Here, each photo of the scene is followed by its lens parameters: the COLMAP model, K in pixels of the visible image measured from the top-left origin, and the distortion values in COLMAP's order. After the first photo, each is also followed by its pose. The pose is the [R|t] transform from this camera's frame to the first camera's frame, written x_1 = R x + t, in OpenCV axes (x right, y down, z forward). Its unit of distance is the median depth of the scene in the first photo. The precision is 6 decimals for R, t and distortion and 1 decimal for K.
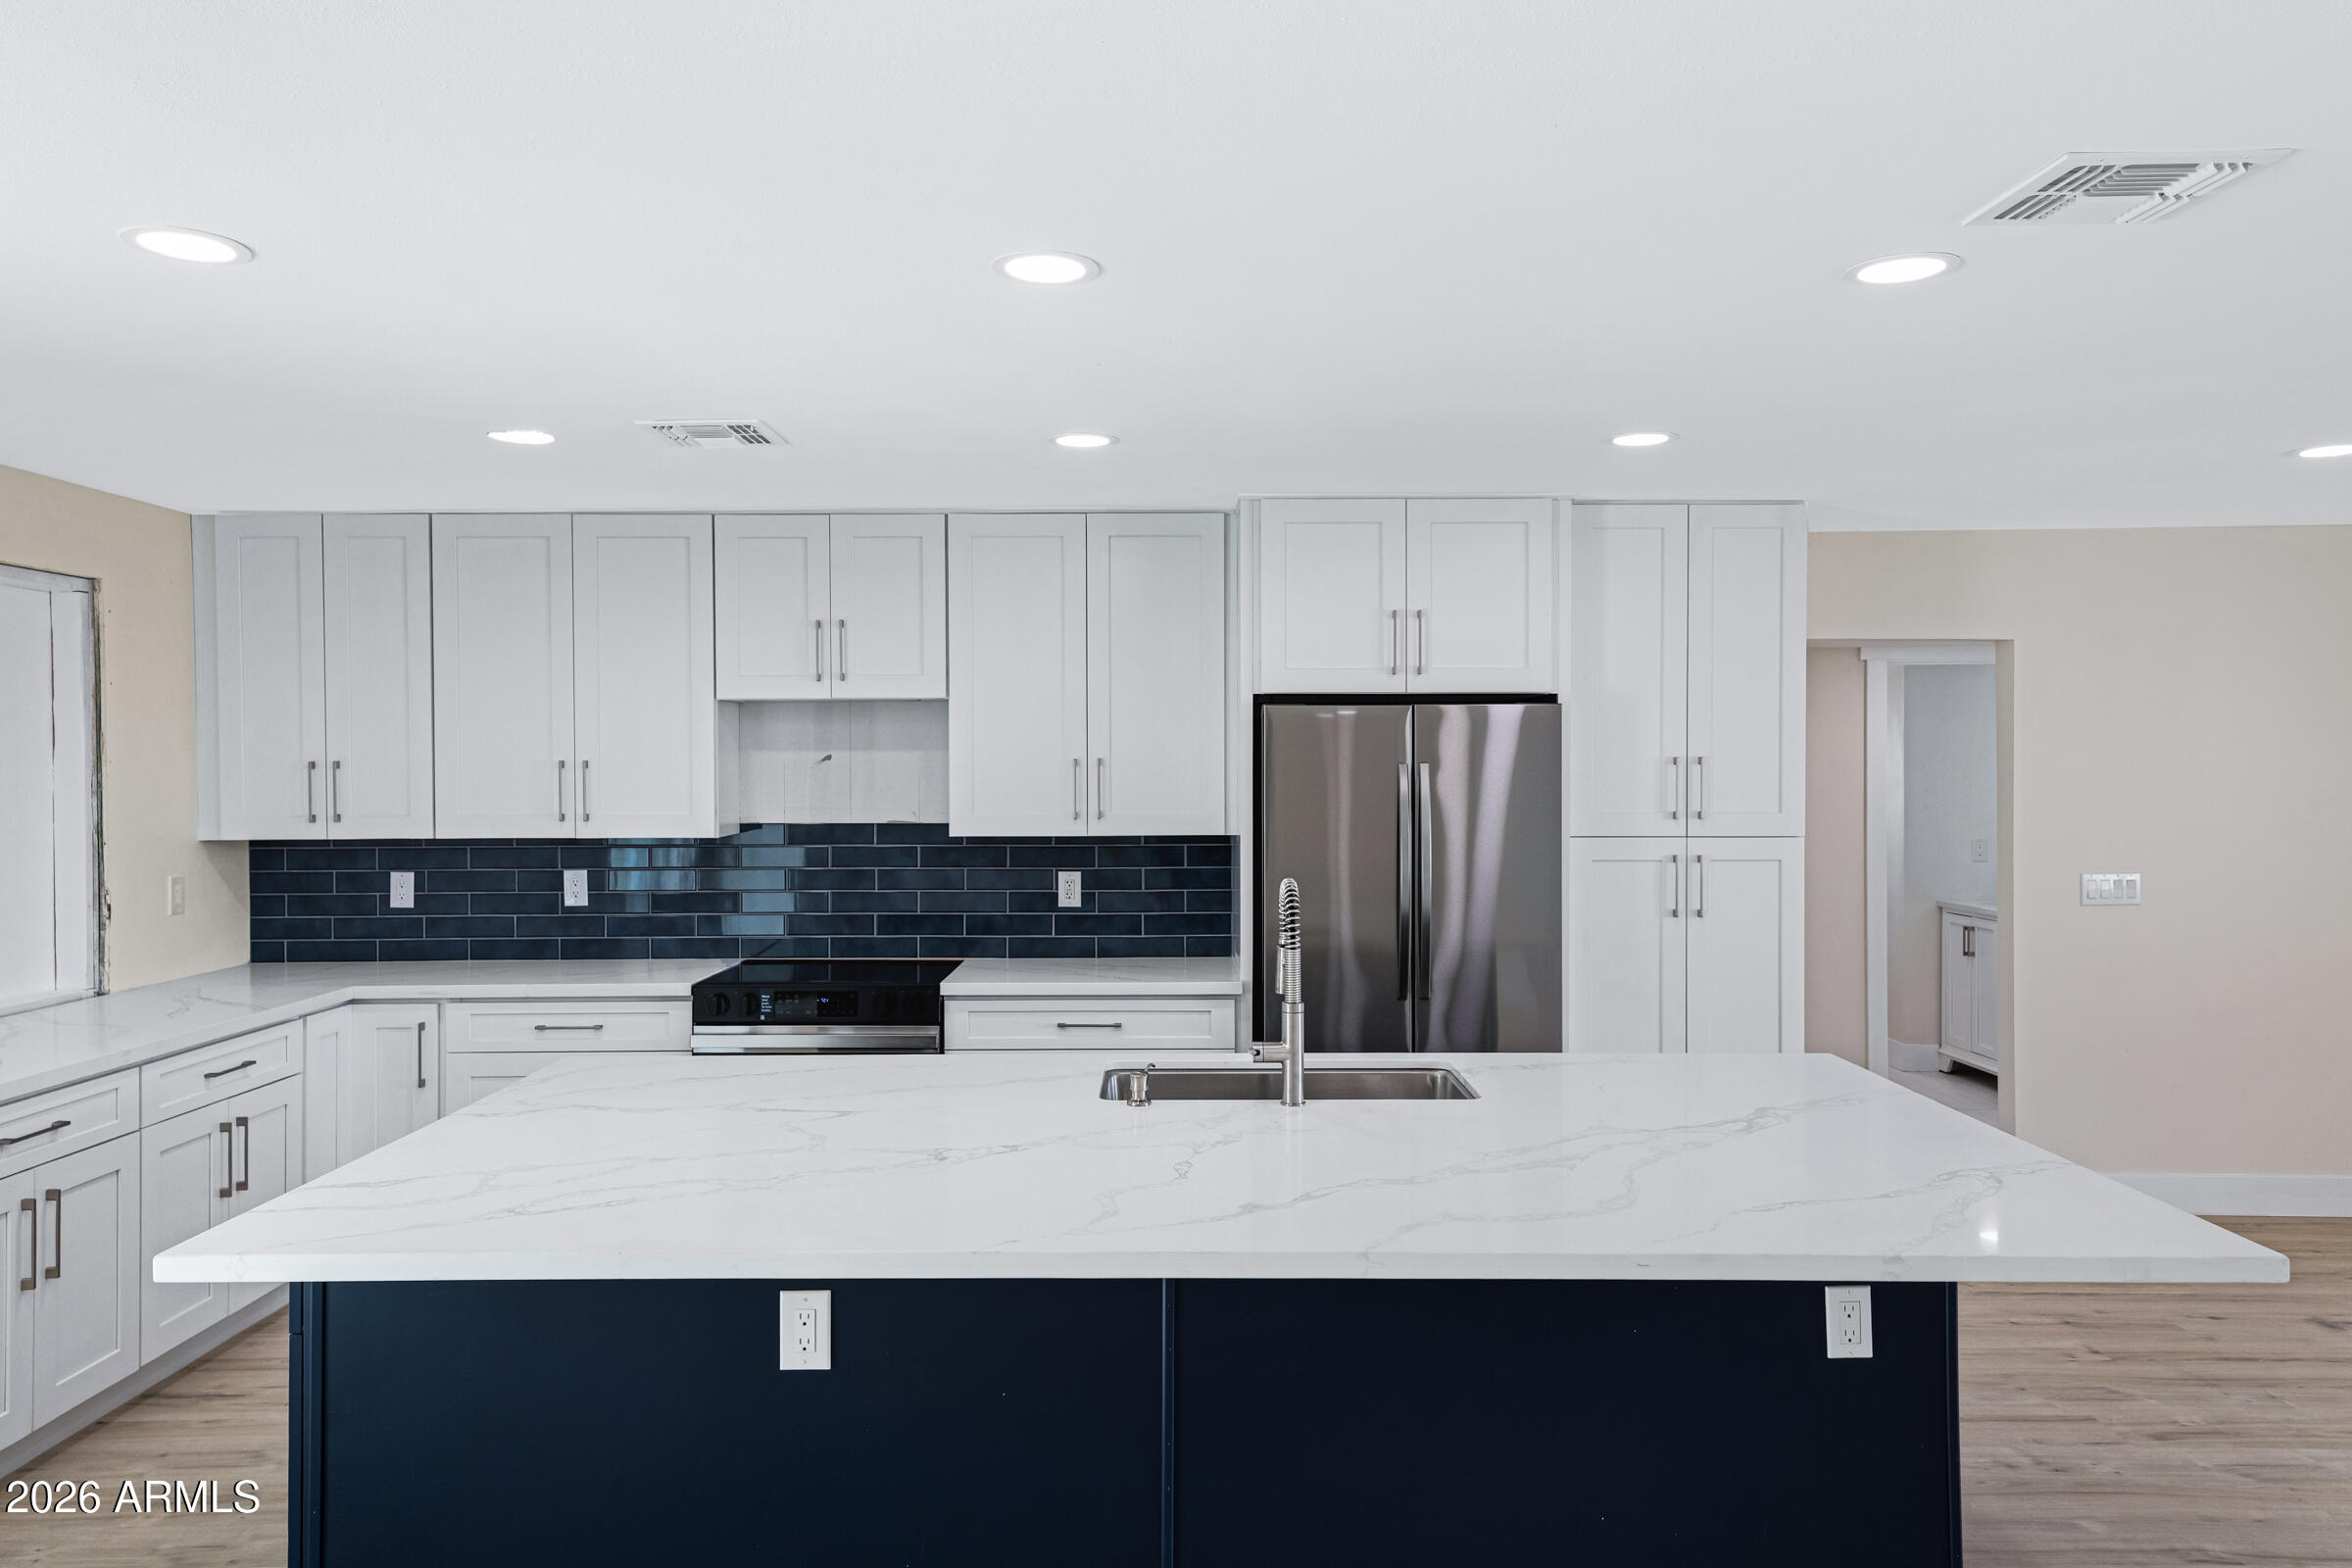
lens RADIAL K [[1648.2, 0, 1227.8], [0, 1648.2, 778.6], [0, 0, 1]] dist [0.004838, 0.002638]
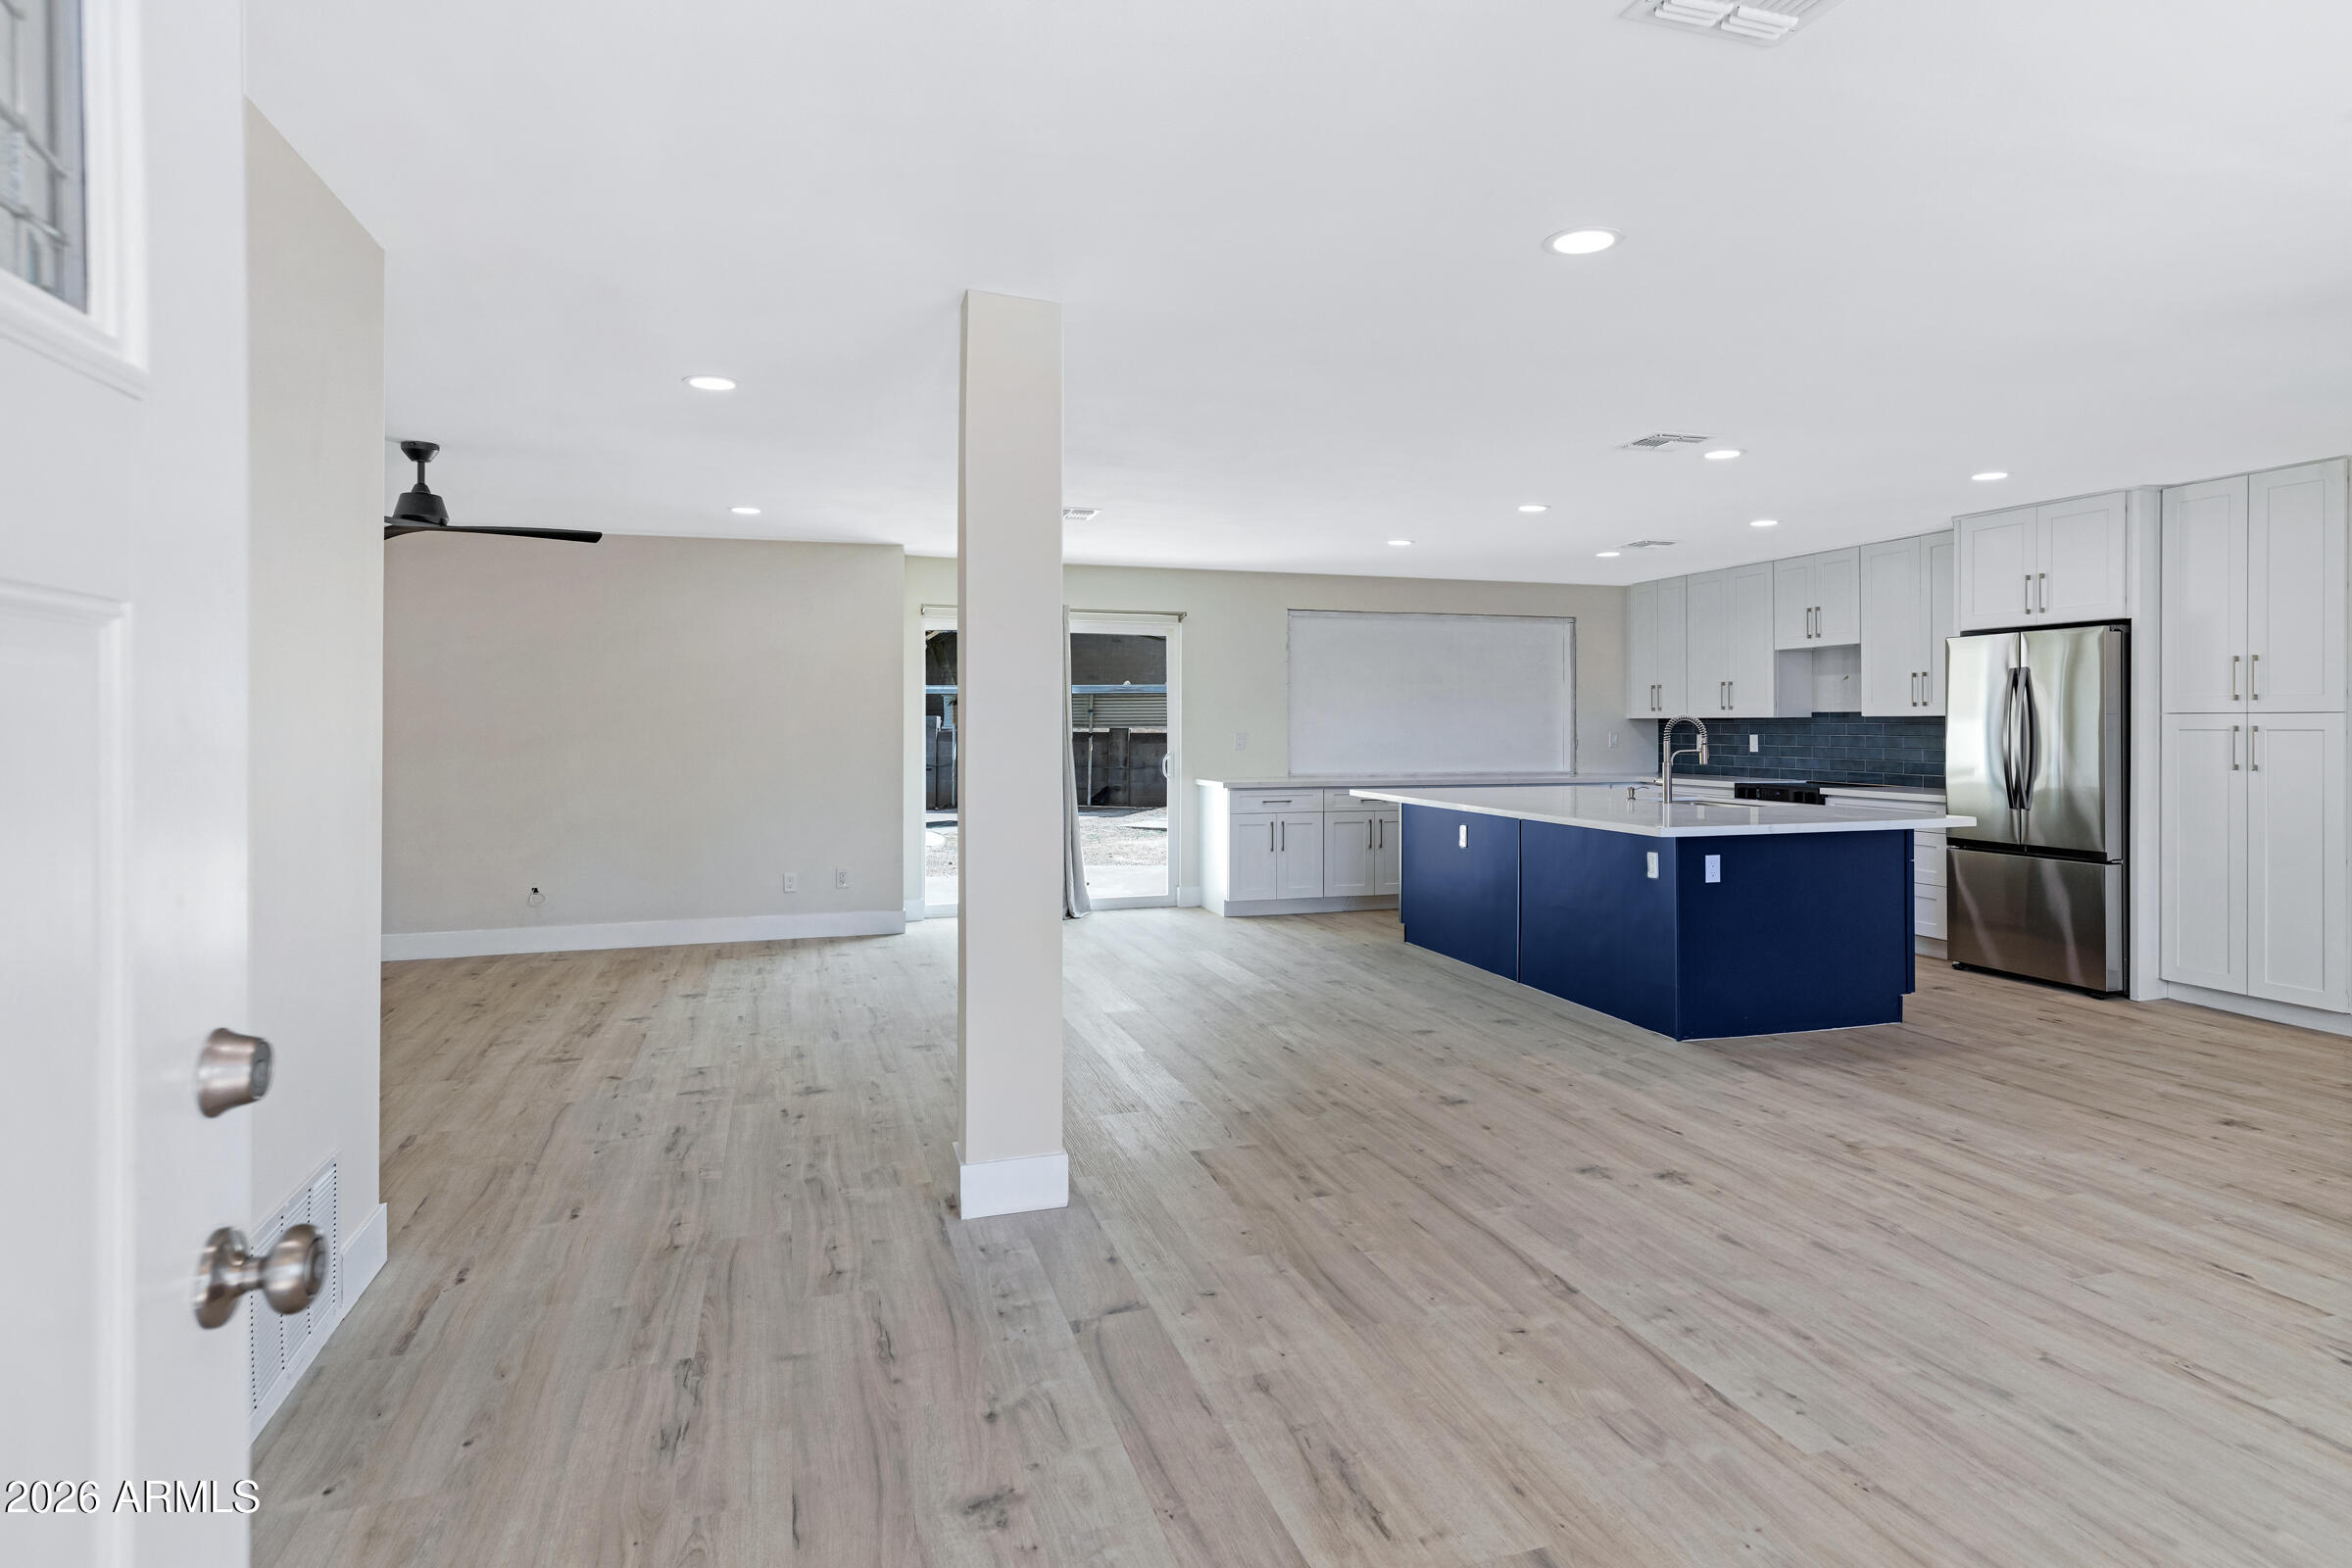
lens RADIAL K [[1310.1, 0, 1250.3], [0, 1310.1, 743.3], [0, 0, 1]] dist [0.014074, -0.000993]
pose [[0.316383, 0.015776, -0.948500, 1.067630], [-0.012055, 0.999848, 0.012609, 0.056796], [0.948555, 0.007445, 0.316525, -0.154874]]
